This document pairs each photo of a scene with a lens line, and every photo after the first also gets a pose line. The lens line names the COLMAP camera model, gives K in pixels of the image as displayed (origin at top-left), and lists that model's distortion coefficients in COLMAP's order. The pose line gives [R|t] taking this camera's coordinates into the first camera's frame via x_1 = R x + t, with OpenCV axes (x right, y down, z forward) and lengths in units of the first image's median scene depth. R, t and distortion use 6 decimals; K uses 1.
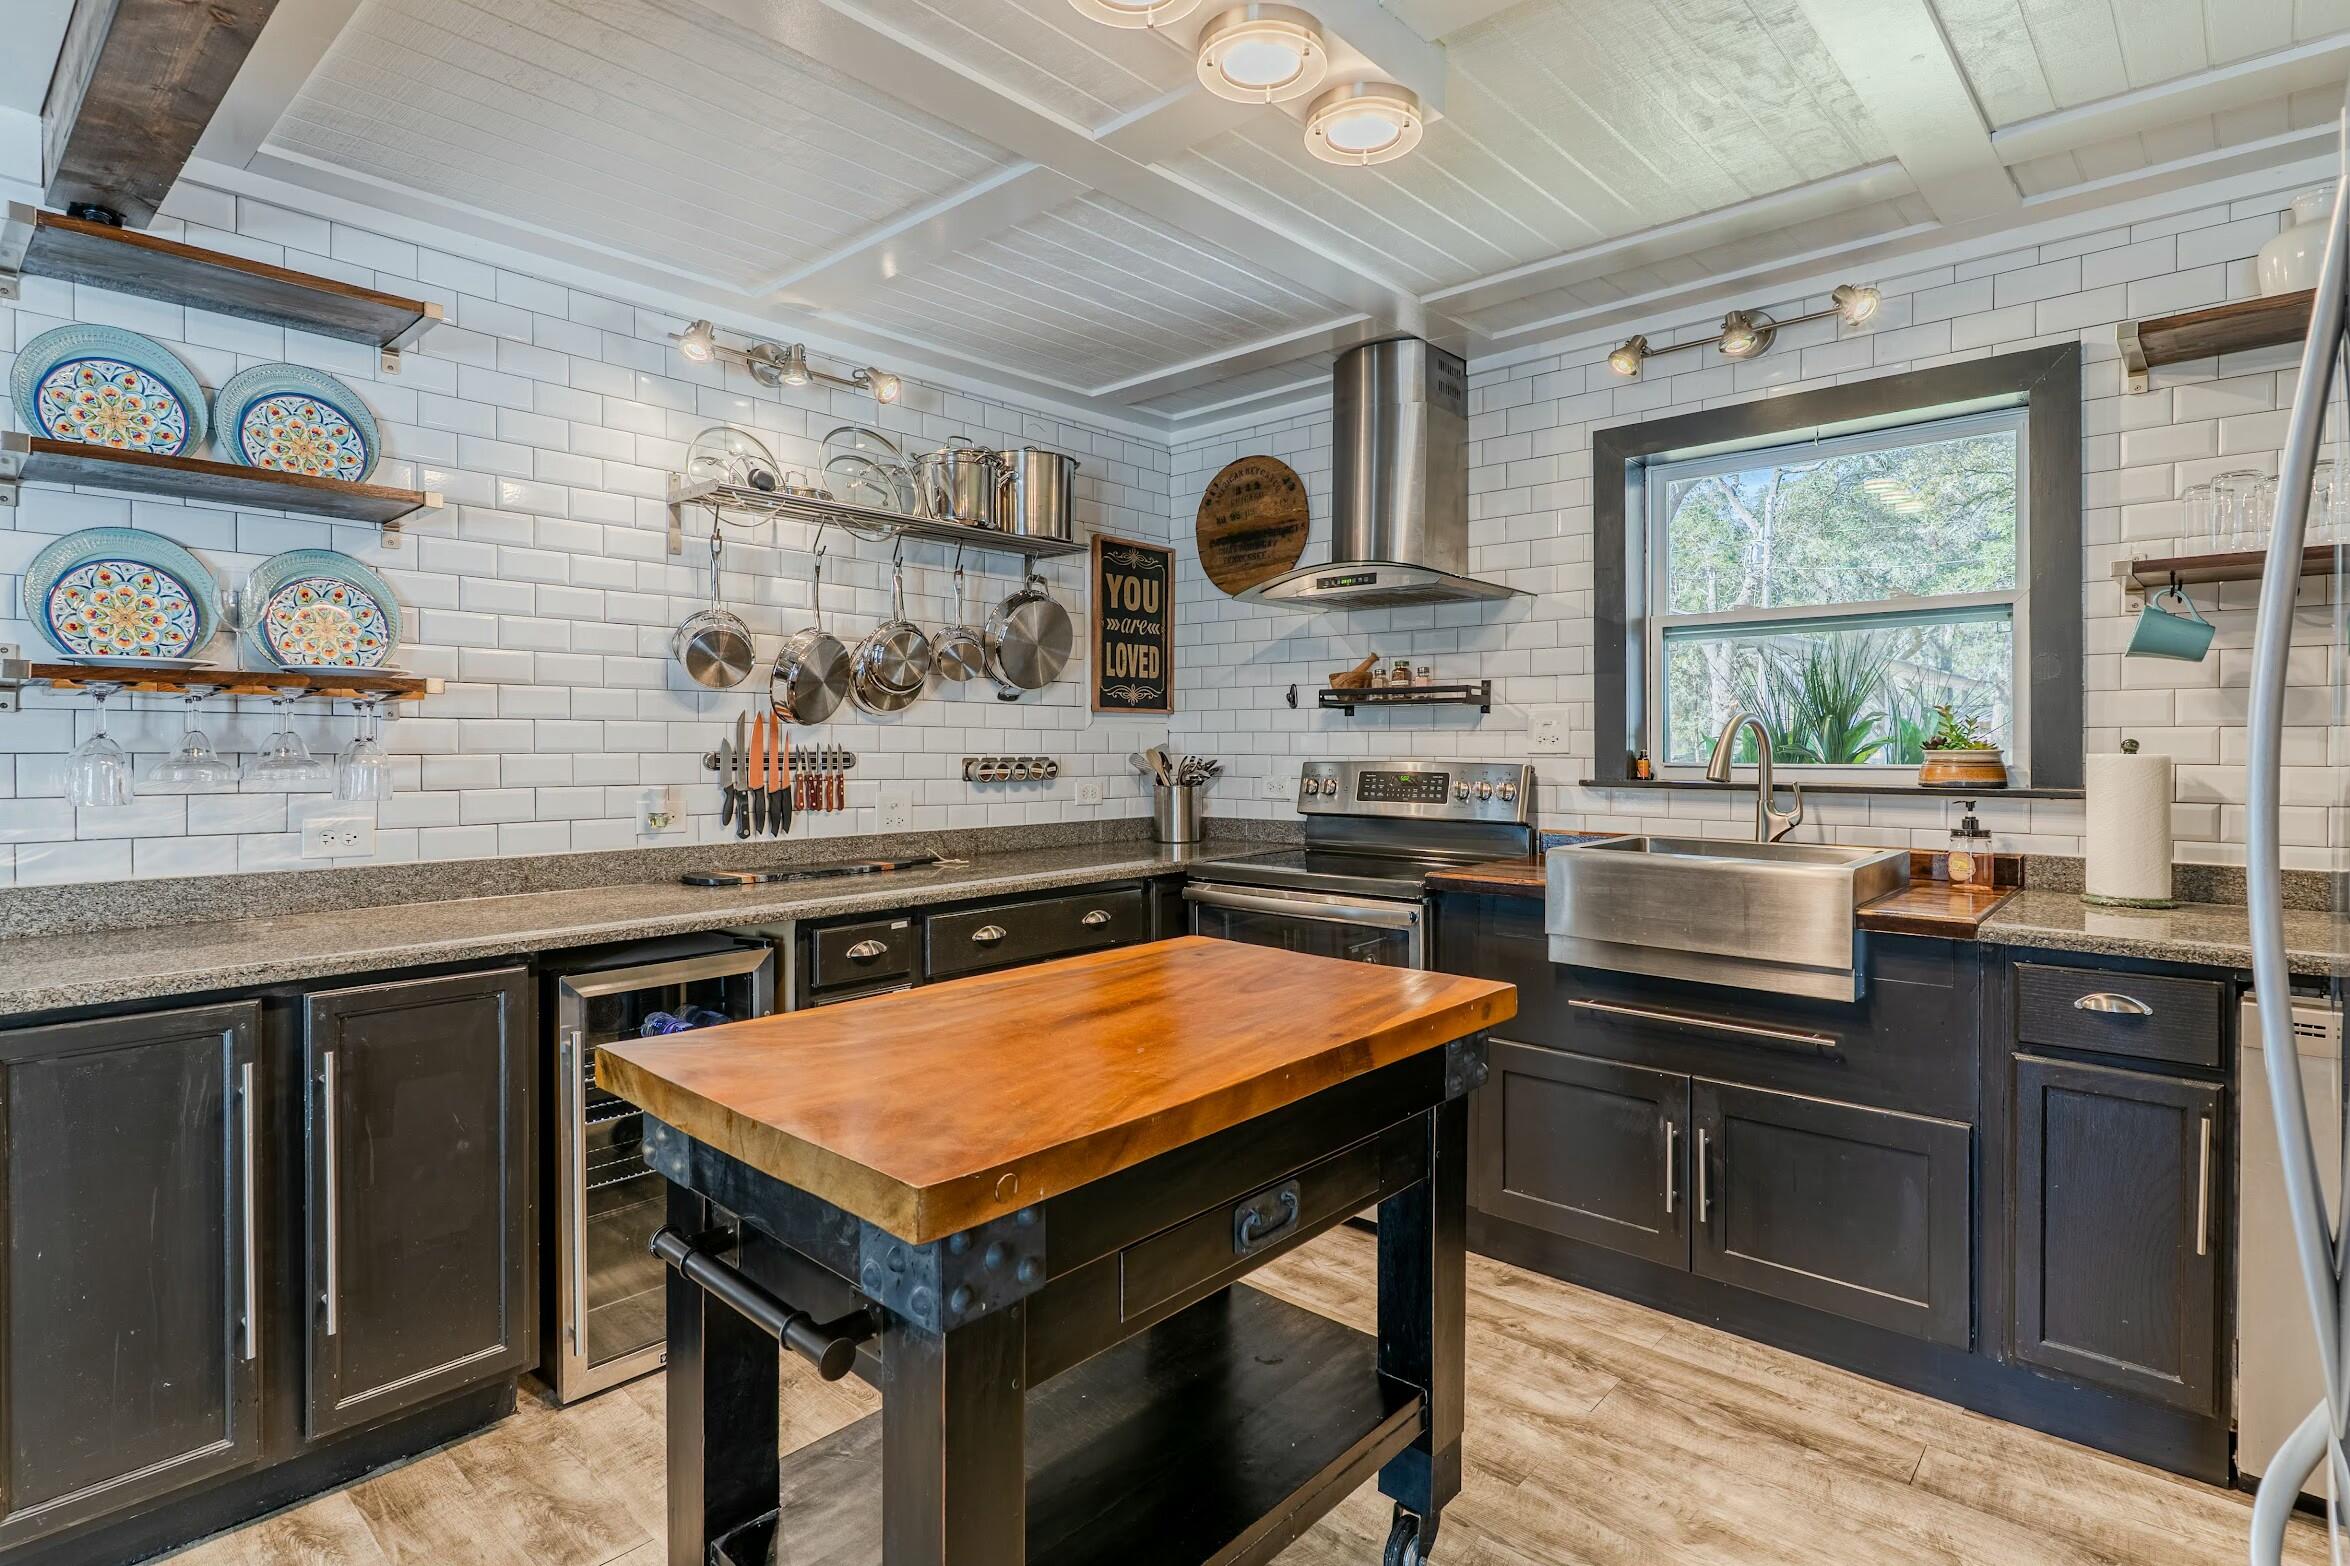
lens RADIAL K [[1169.6, 0, 1161.1], [0, 1169.6, 770.8], [0, 0, 1]] dist [-0.001506, -0.000033]
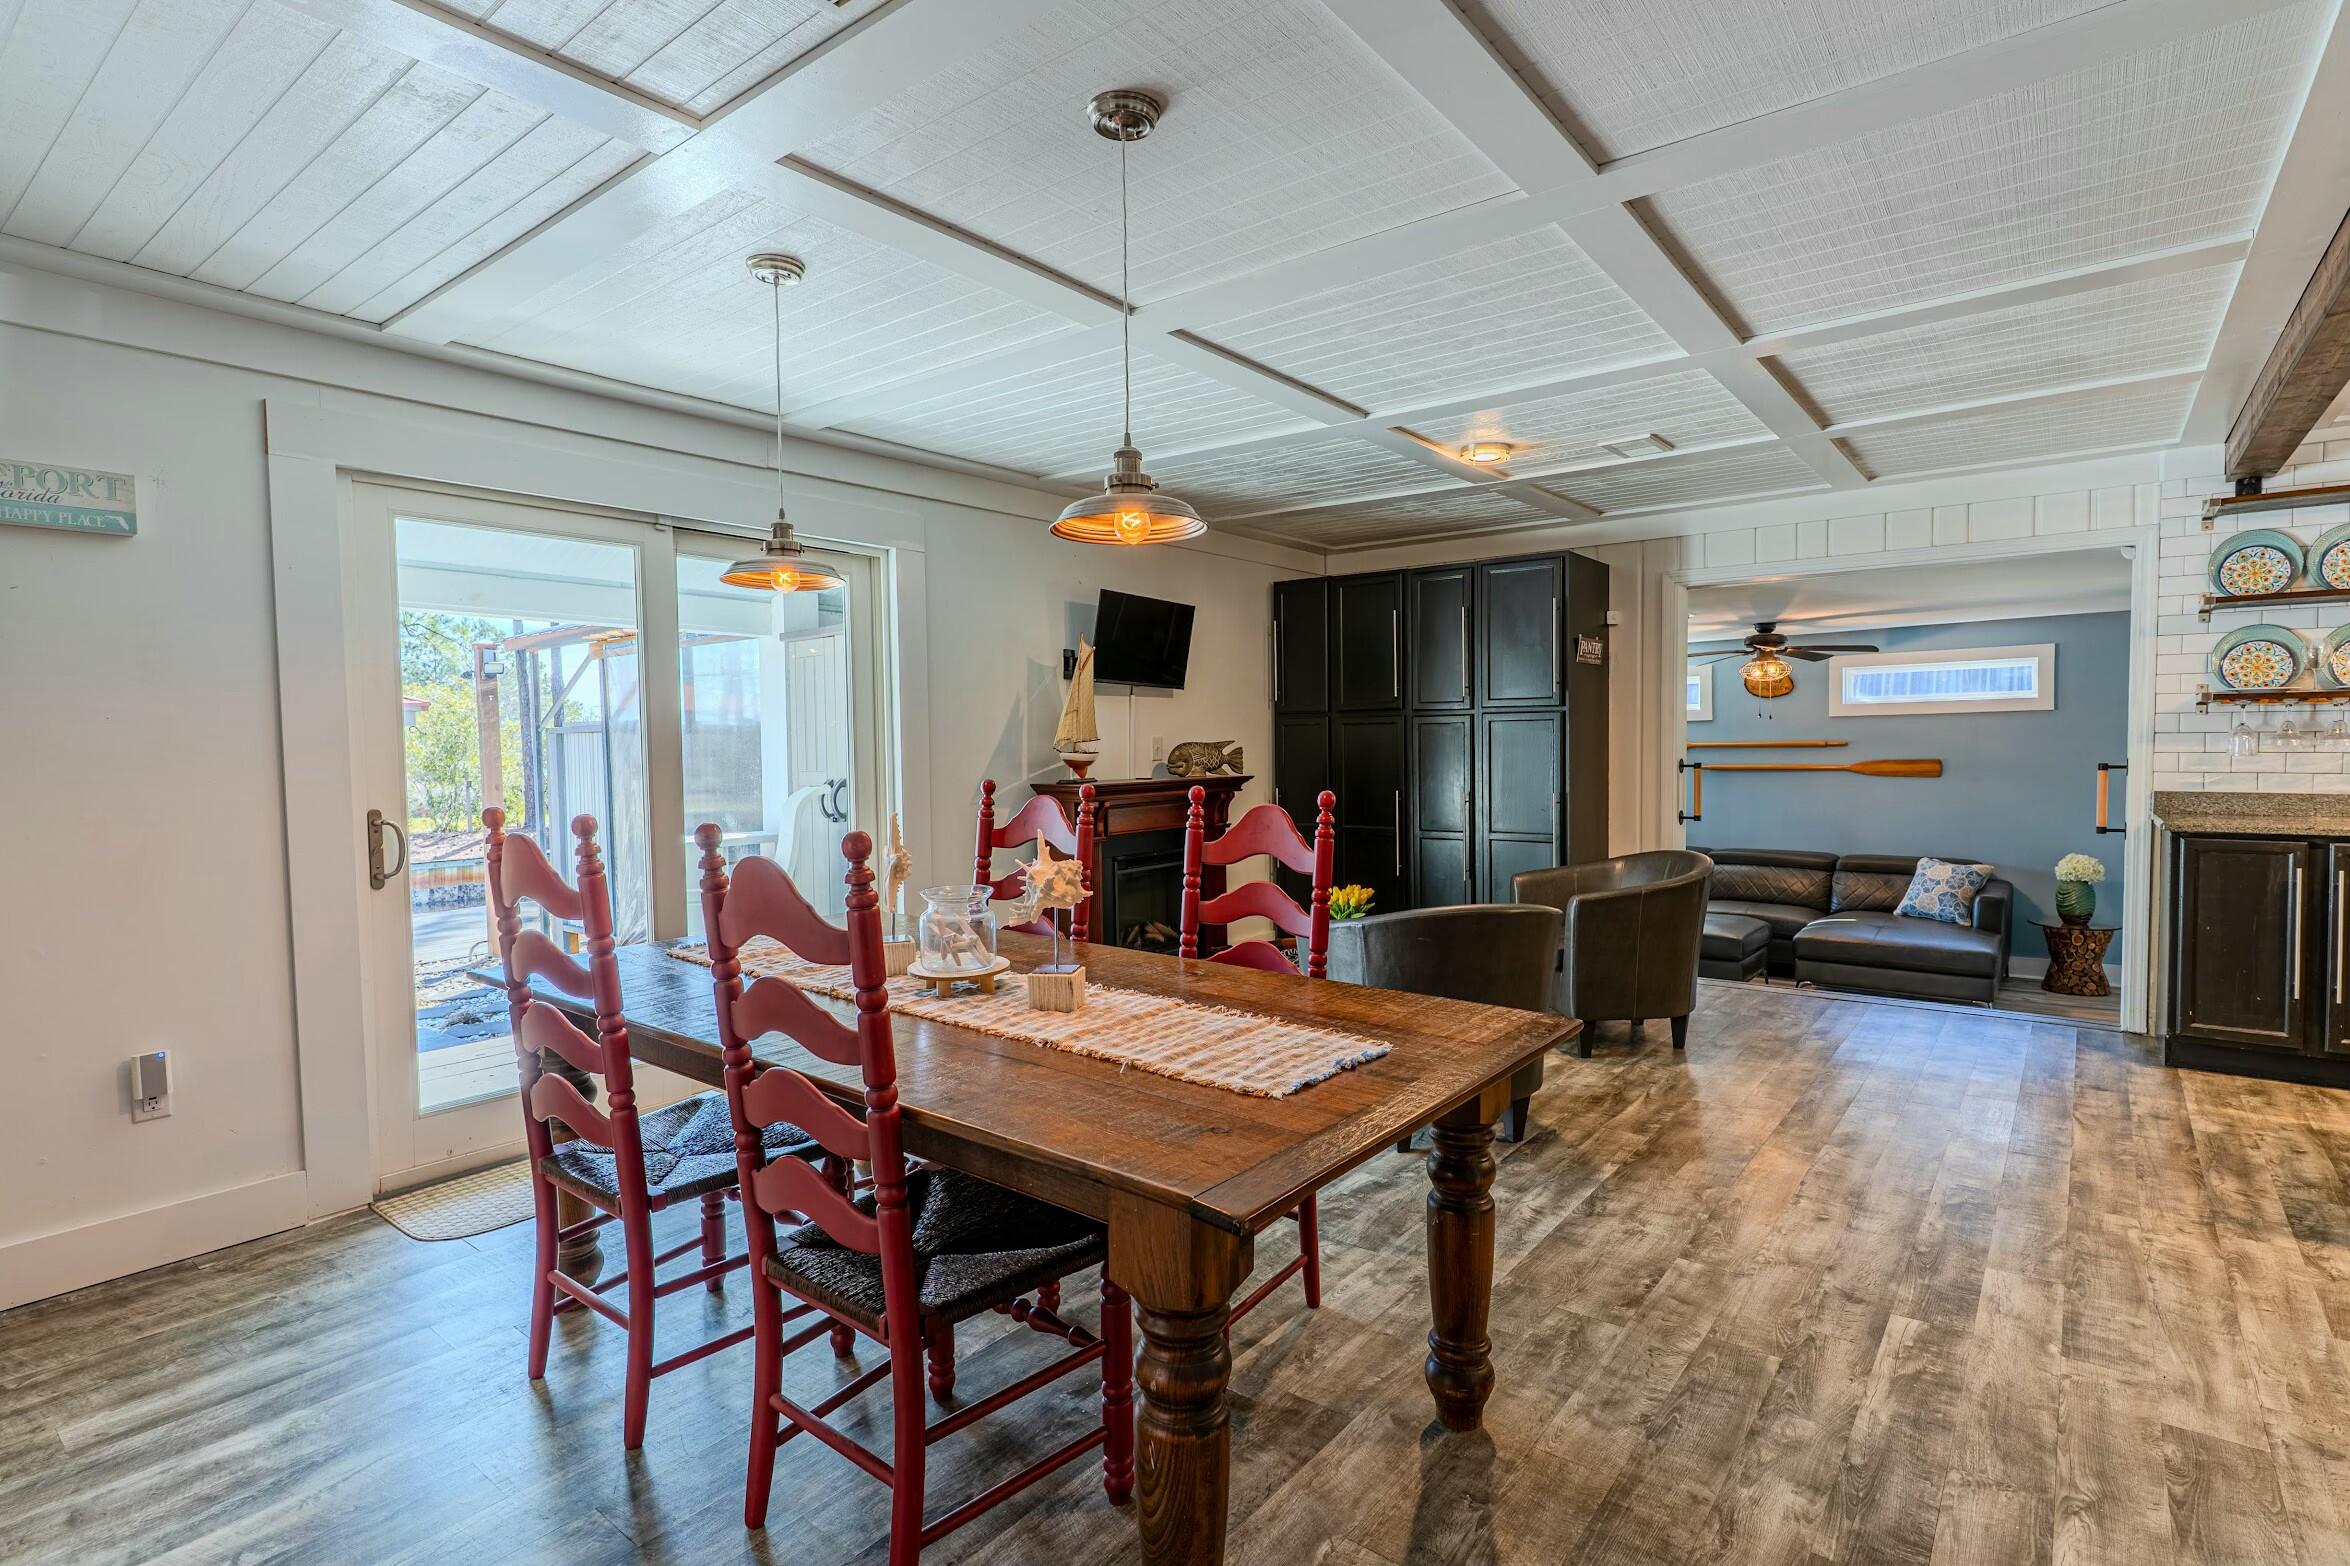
lens RADIAL K [[1169.6, 0, 1161.1], [0, 1169.6, 770.8], [0, 0, 1]] dist [-0.001506, -0.000033]
pose [[0.067530, 0.029976, -0.997267, 1.093723], [-0.008720, 0.999528, 0.029453, 0.010314], [0.997679, 0.006707, 0.067759, -1.122343]]
